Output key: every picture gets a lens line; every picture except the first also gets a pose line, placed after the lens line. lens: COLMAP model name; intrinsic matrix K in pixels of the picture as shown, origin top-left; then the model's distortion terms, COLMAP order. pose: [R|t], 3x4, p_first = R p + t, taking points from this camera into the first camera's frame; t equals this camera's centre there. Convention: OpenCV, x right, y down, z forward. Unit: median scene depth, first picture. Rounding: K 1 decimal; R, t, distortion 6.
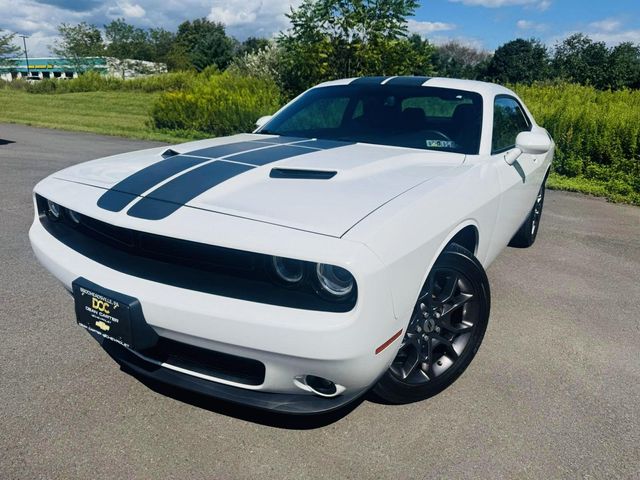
lens RADIAL K [[627.3, 0, 320.0], [0, 627.3, 240.0], [0, 0, 1]] dist [0.047702, 0.011318]
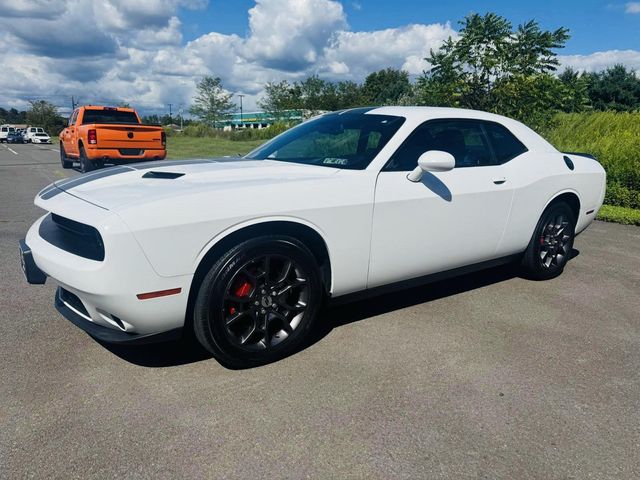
lens RADIAL K [[623.8, 0, 320.0], [0, 623.8, 240.0], [0, 0, 1]] dist [0.426691, -0.852013]
pose [[0.911834, 0.042300, -0.408374, 0.181692], [-0.074419, 0.995230, -0.063079, 0.020203], [0.403757, 0.087909, 0.910633, -0.022425]]
